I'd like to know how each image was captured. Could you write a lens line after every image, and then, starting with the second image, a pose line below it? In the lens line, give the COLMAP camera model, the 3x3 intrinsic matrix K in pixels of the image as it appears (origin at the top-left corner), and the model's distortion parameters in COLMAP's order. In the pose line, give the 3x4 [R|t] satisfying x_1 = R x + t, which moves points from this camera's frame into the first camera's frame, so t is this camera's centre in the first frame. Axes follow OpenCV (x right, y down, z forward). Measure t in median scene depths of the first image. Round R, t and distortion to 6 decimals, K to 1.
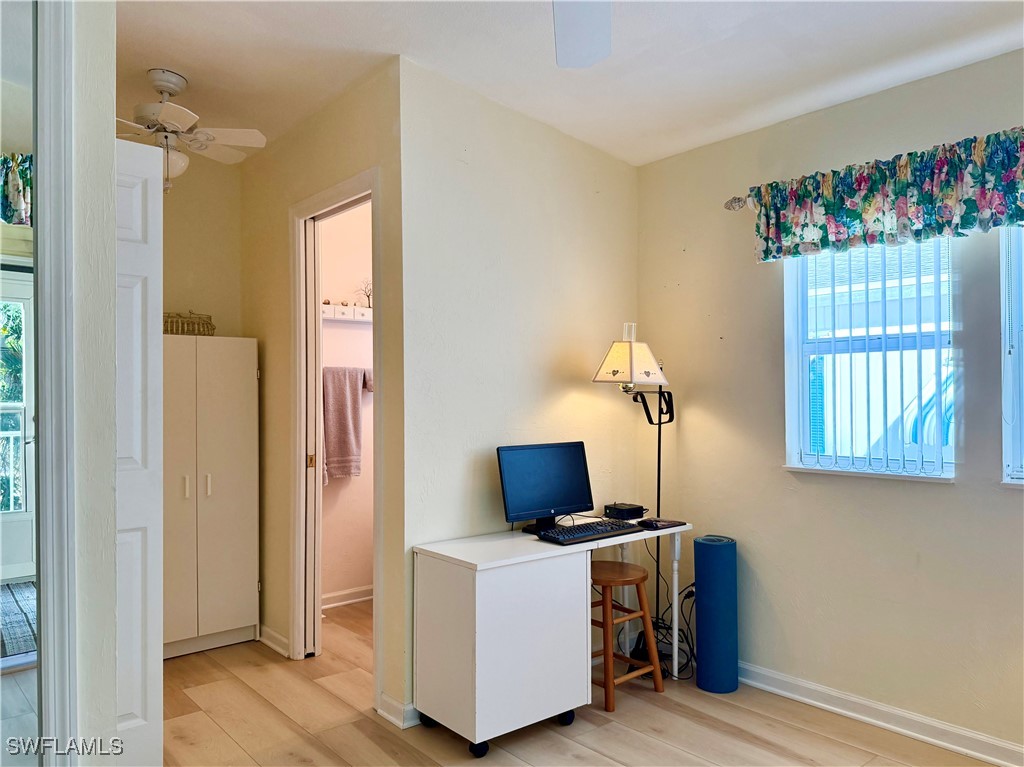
lens RADIAL K [[770.8, 0, 512.0], [0, 770.8, 383.5], [0, 0, 1]] dist [0.000035, -0.002098]
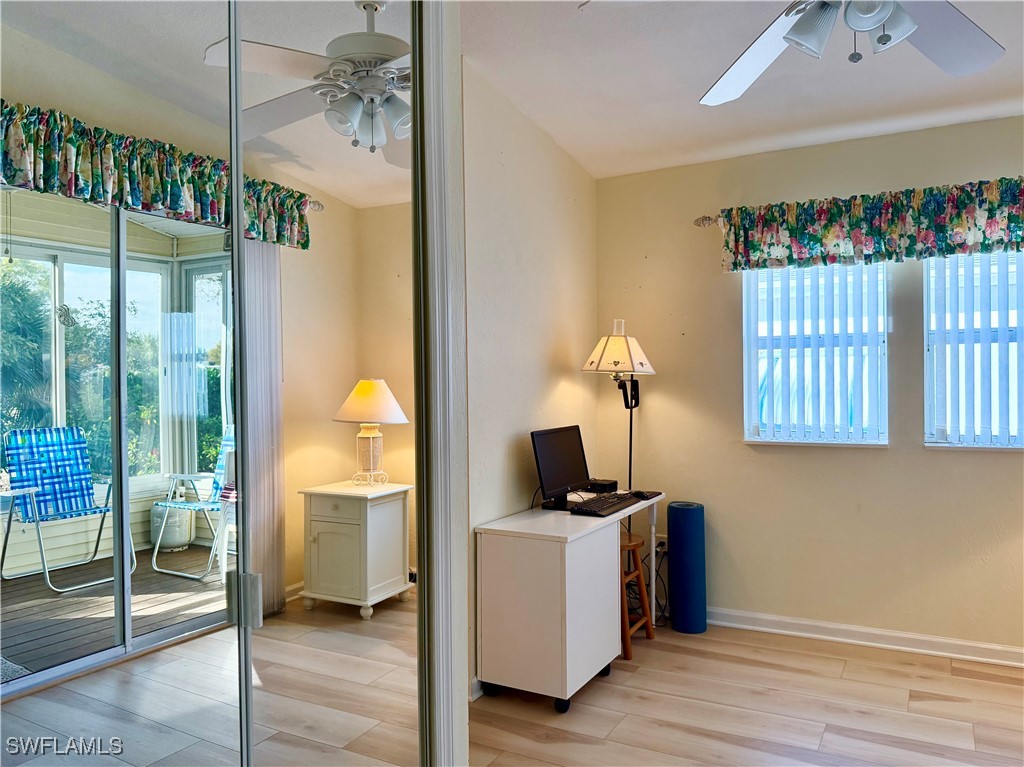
lens RADIAL K [[770.8, 0, 512.0], [0, 770.8, 383.5], [0, 0, 1]] dist [0.000035, -0.002098]
pose [[0.930578, -0.005336, 0.366055, -0.467585], [0.001654, 0.999945, 0.010373, 0.003517], [-0.366090, -0.009047, 0.930535, 0.004089]]
